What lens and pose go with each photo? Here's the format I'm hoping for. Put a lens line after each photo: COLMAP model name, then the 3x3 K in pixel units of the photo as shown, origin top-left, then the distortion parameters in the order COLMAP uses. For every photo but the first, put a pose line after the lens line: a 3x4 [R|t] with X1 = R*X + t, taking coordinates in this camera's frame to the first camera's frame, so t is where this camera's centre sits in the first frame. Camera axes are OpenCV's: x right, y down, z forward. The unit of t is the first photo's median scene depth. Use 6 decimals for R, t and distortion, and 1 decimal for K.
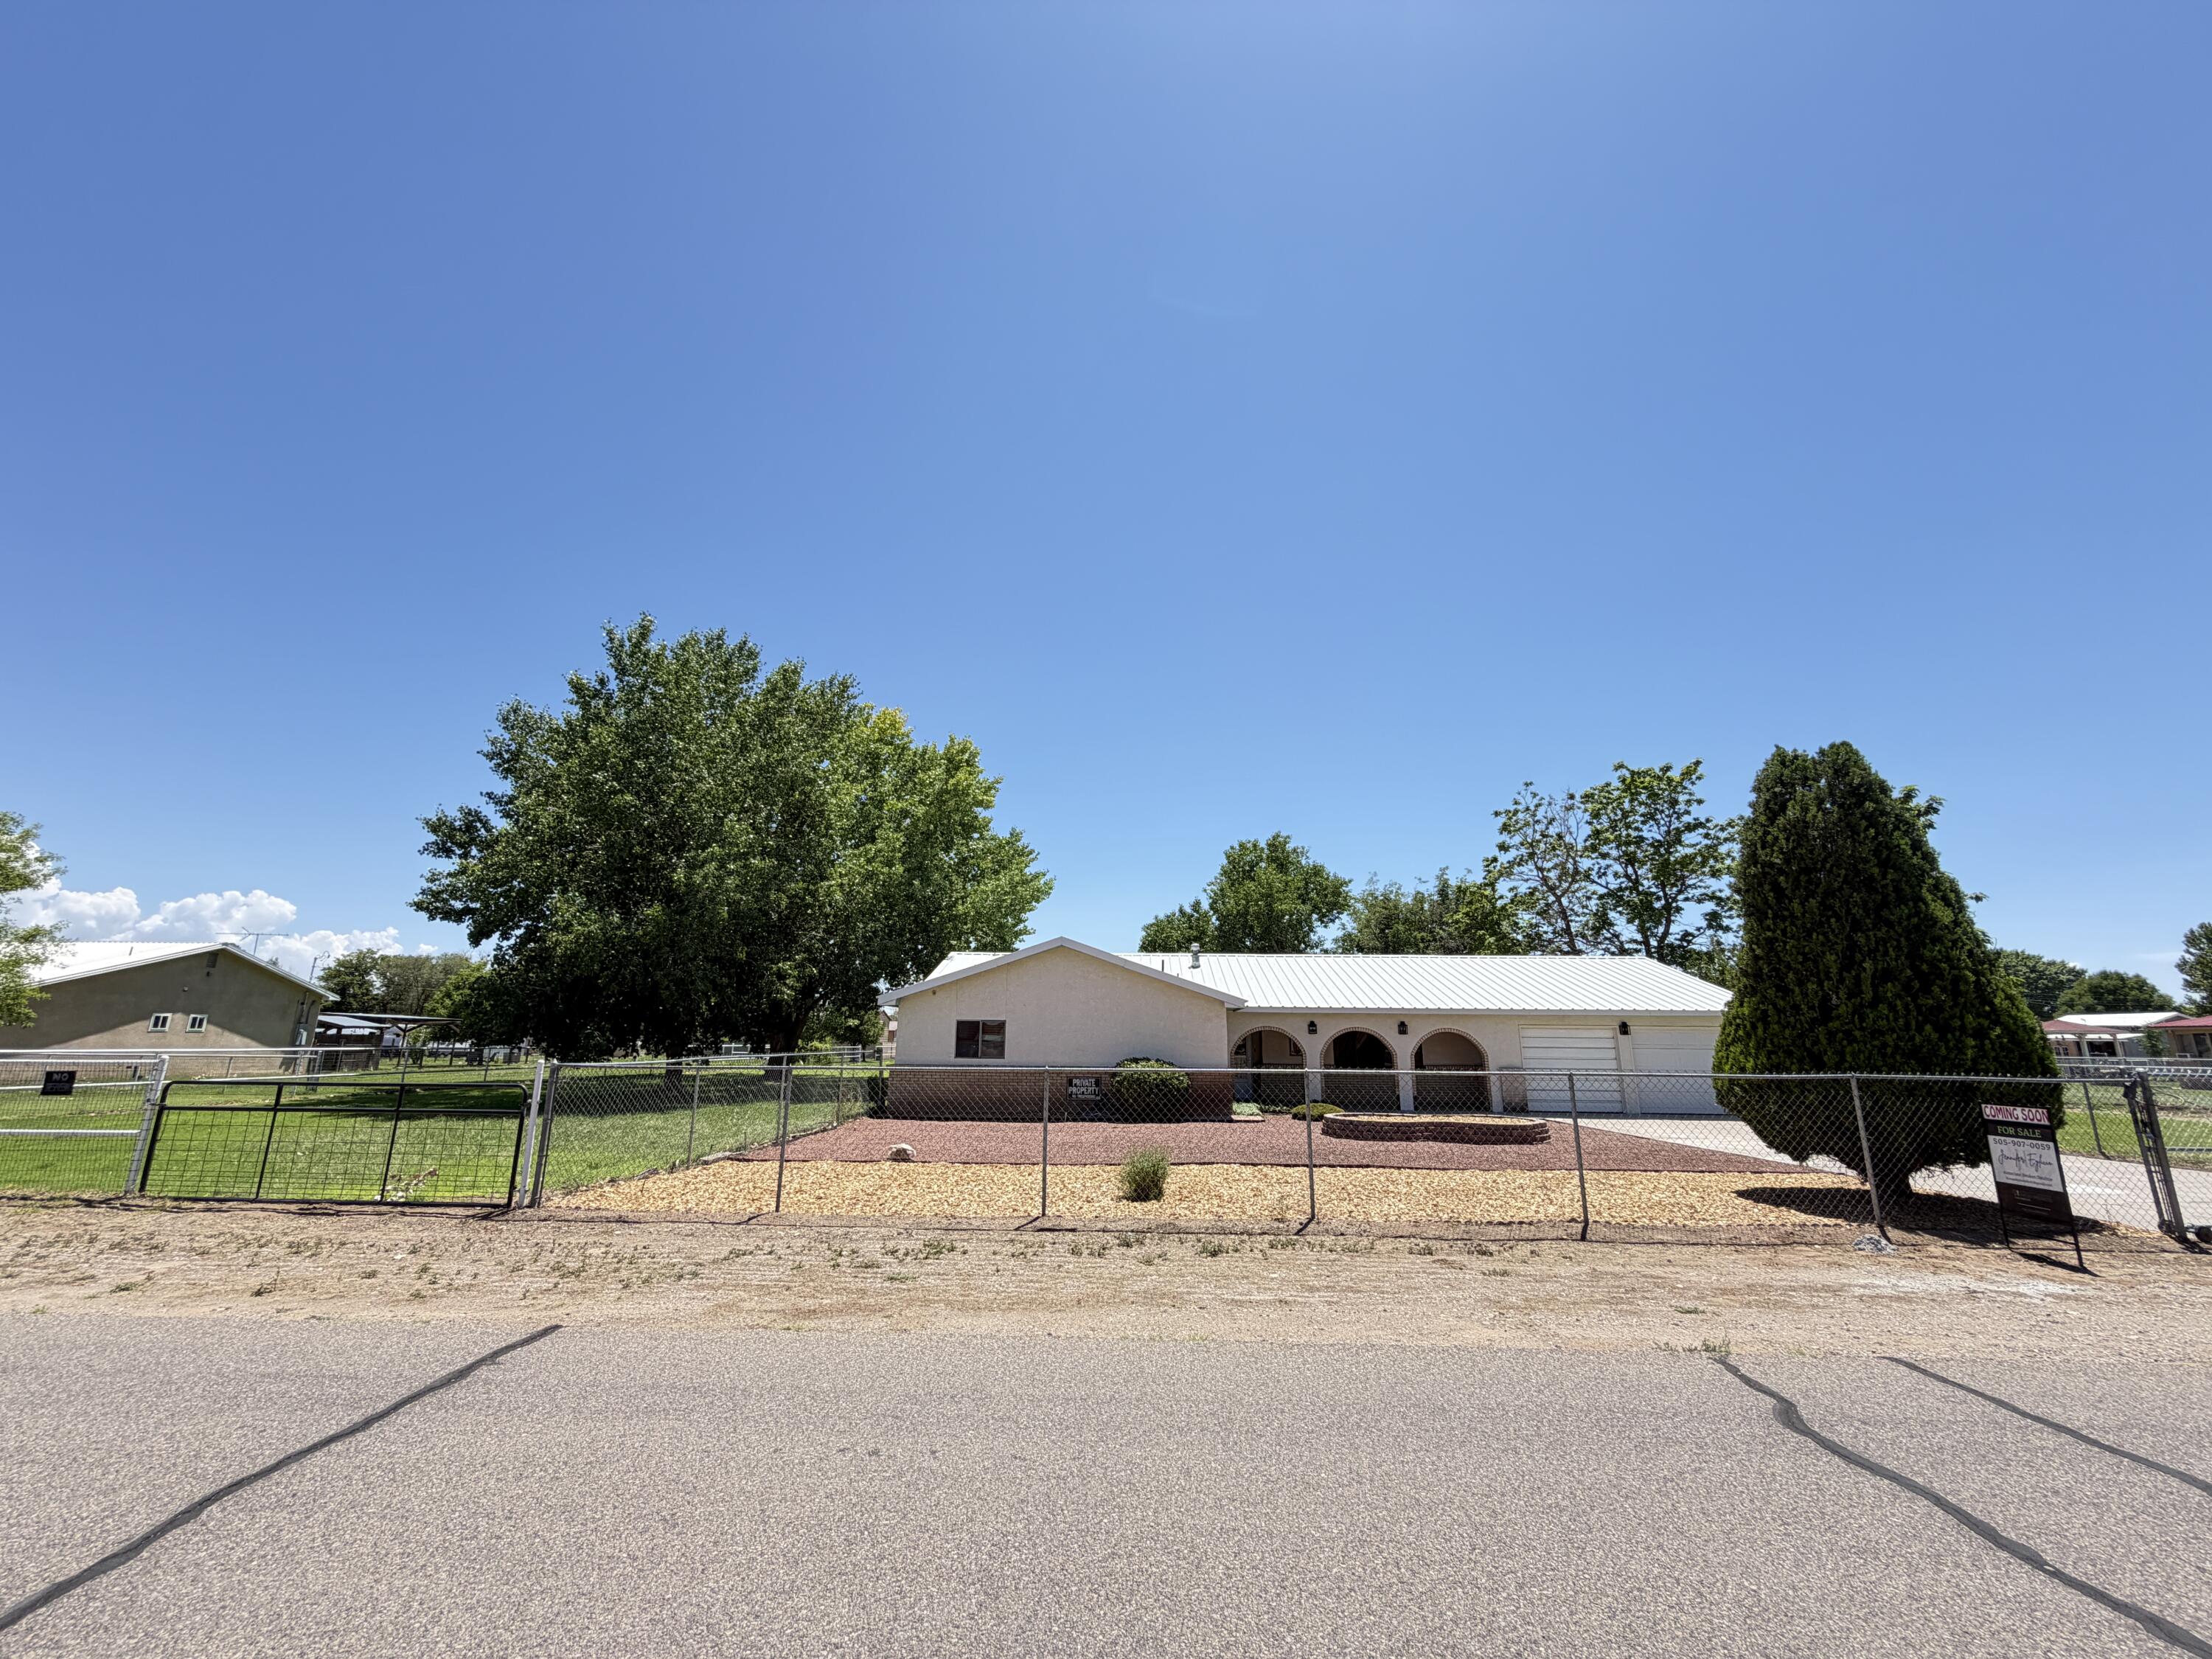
lens RADIAL K [[891.1, 0, 1102.1], [0, 891.1, 828.2], [0, 0, 1]] dist [0.003073, 0.000245]
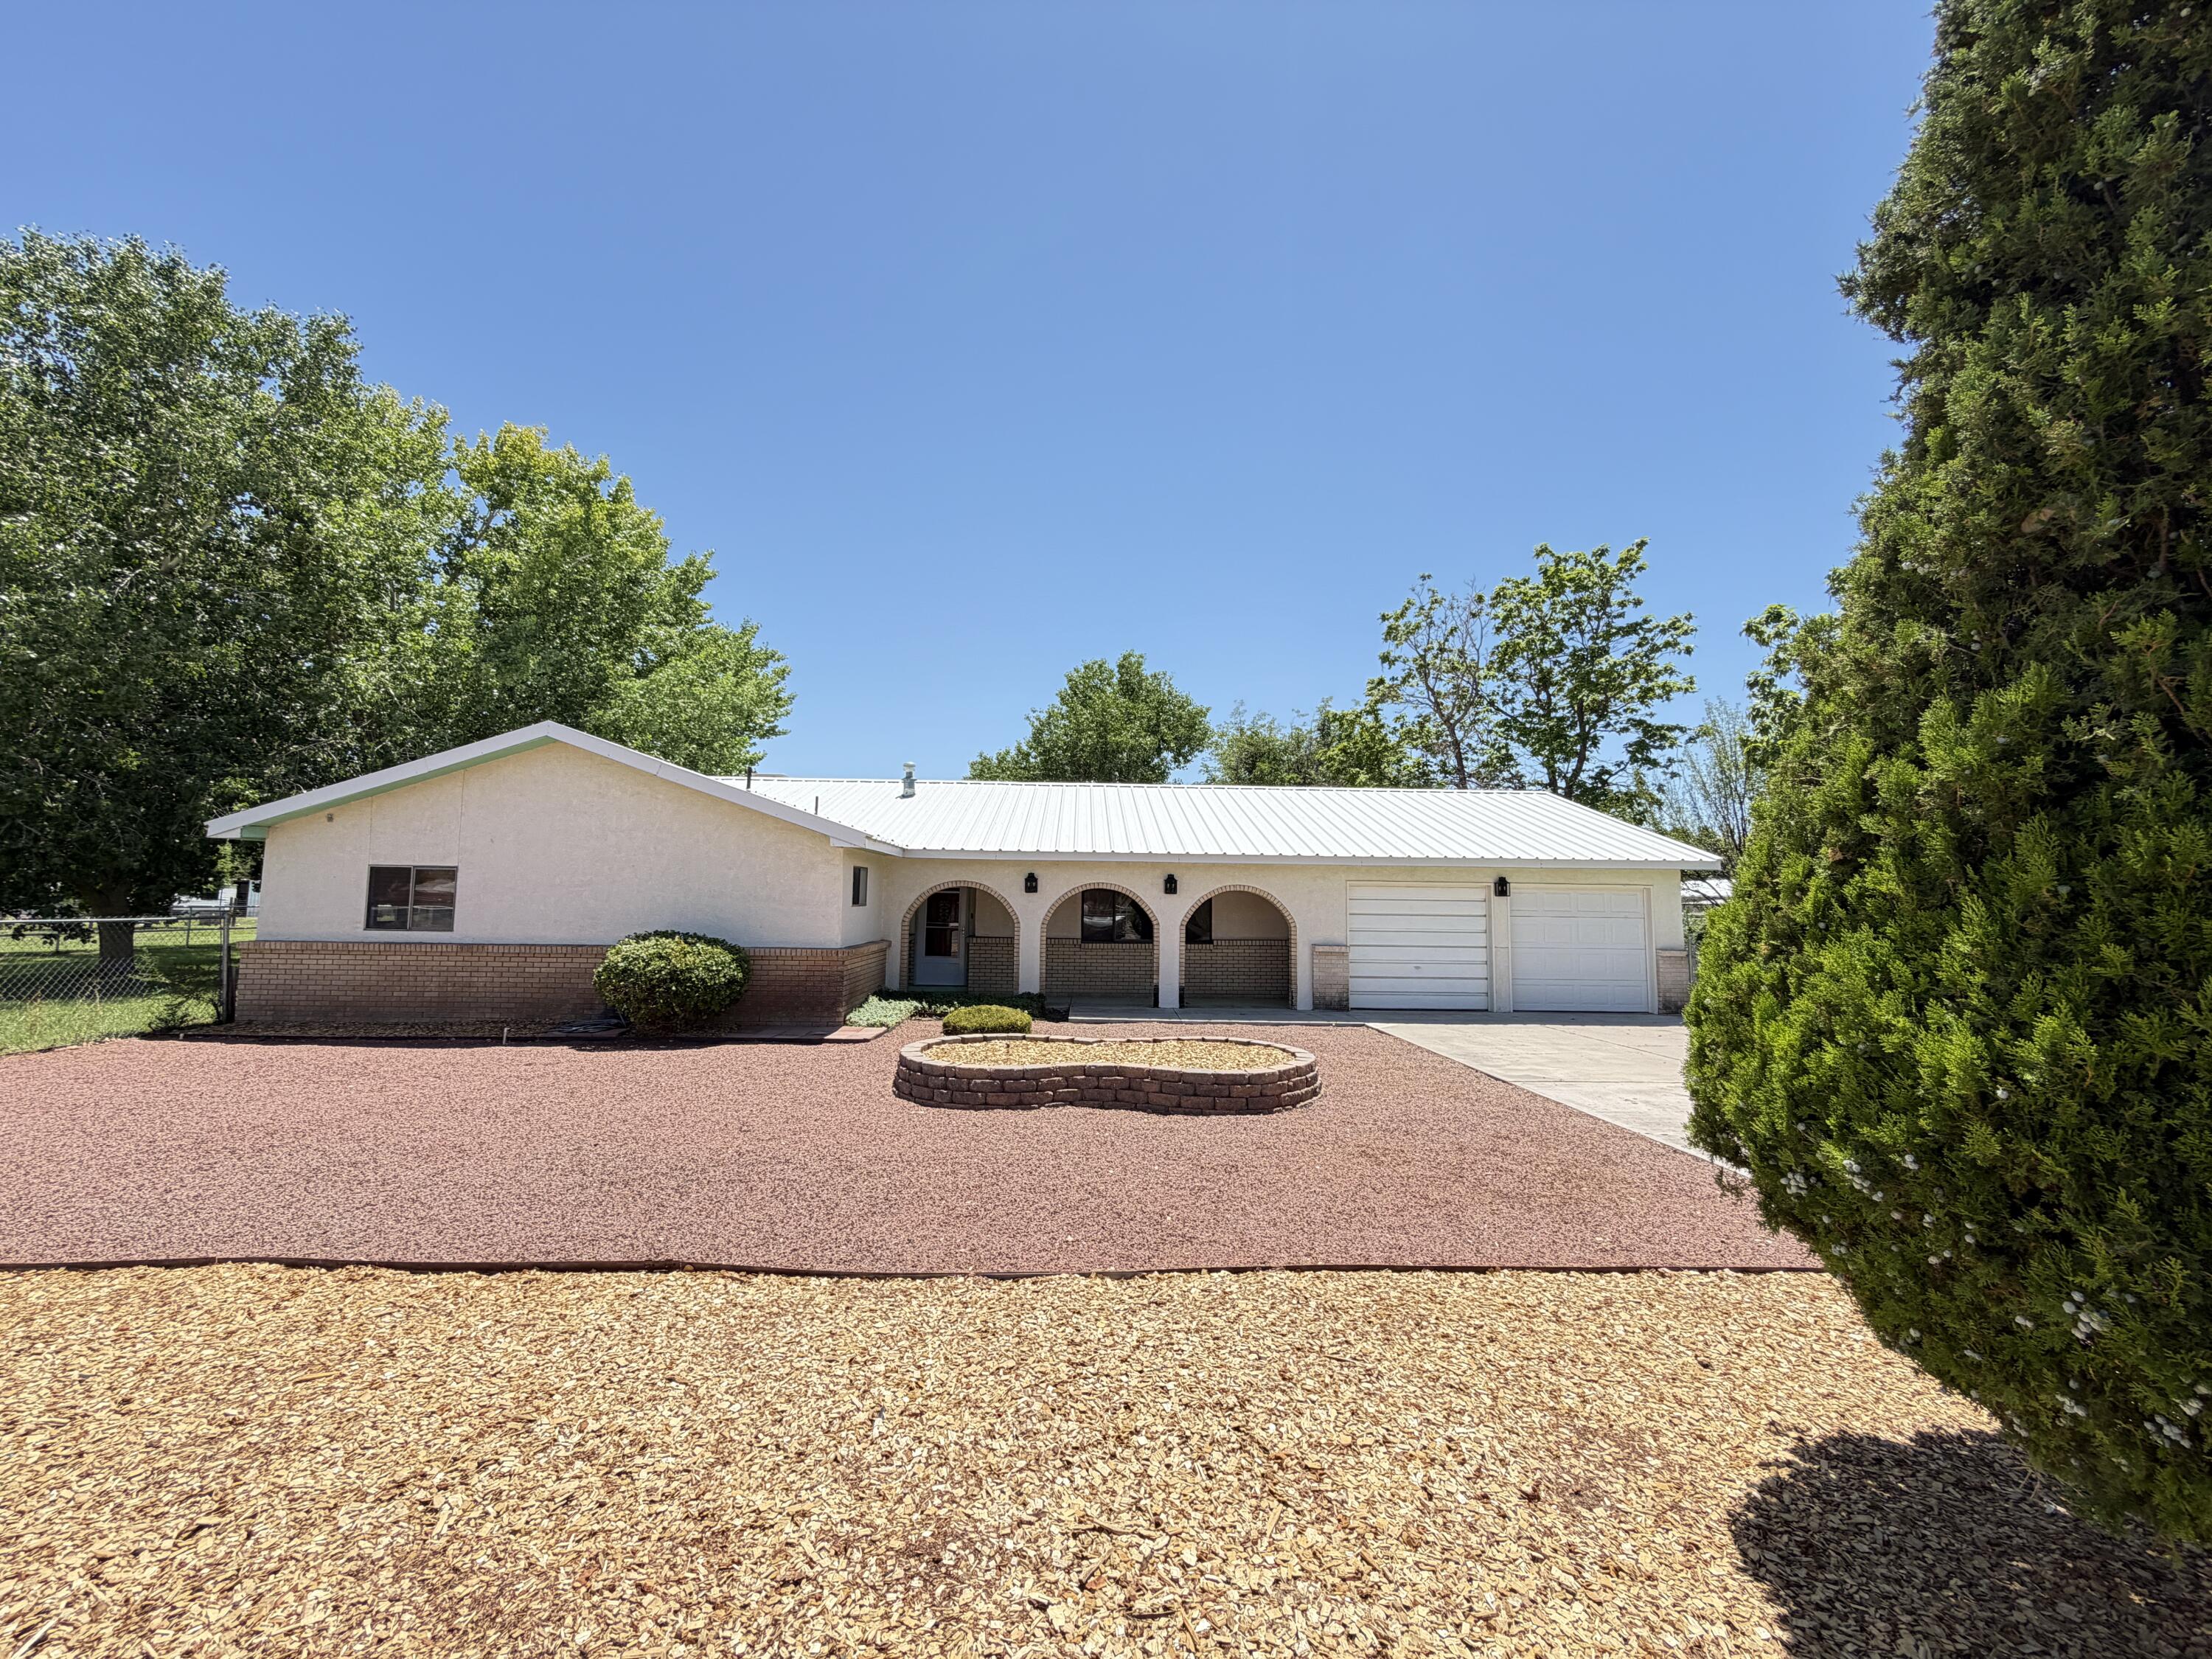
lens RADIAL K [[891.1, 0, 1102.1], [0, 891.1, 828.2], [0, 0, 1]] dist [0.003073, 0.000245]
pose [[0.997432, 0.010614, 0.070828, 0.160061], [-0.021224, 0.988338, 0.150787, 0.058175], [-0.068402, -0.151903, 0.986026, 0.248194]]
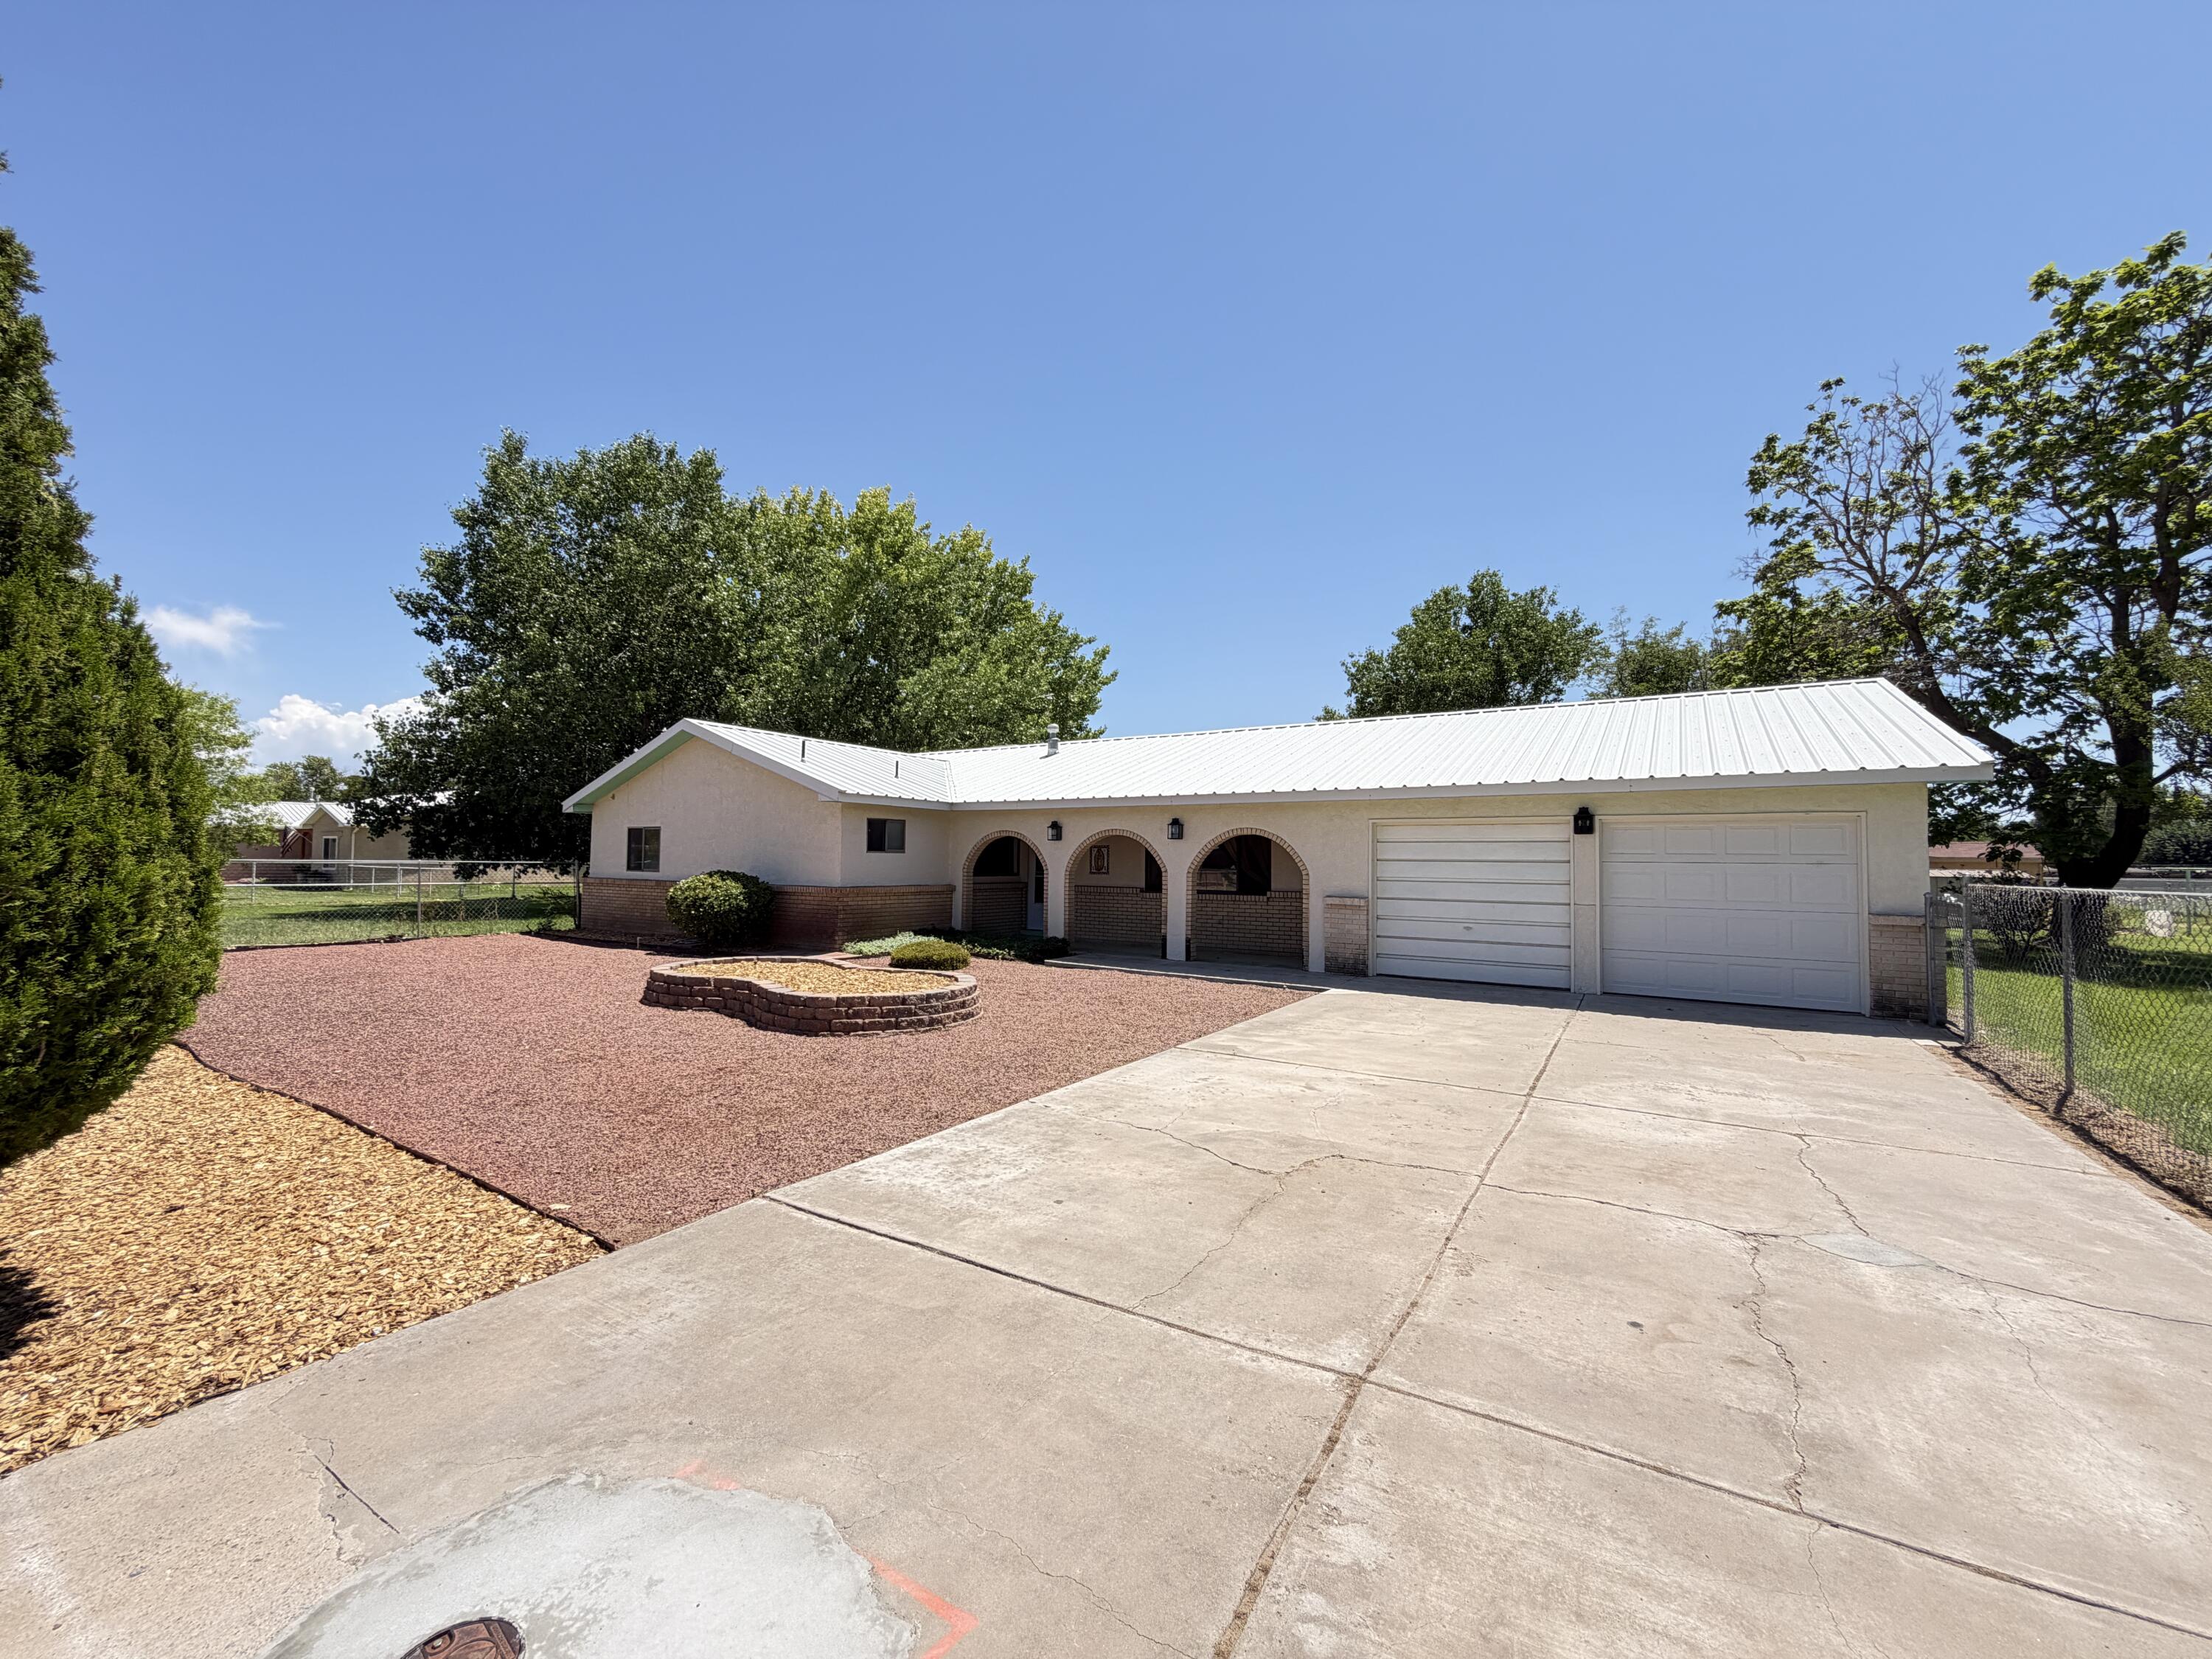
lens RADIAL K [[891.1, 0, 1102.1], [0, 891.1, 828.2], [0, 0, 1]] dist [0.003073, 0.000245]
pose [[0.859177, -0.018410, -0.511348, 0.400497], [0.113836, 0.981185, 0.155943, 0.082114], [0.498856, -0.192192, 0.845107, 0.308800]]
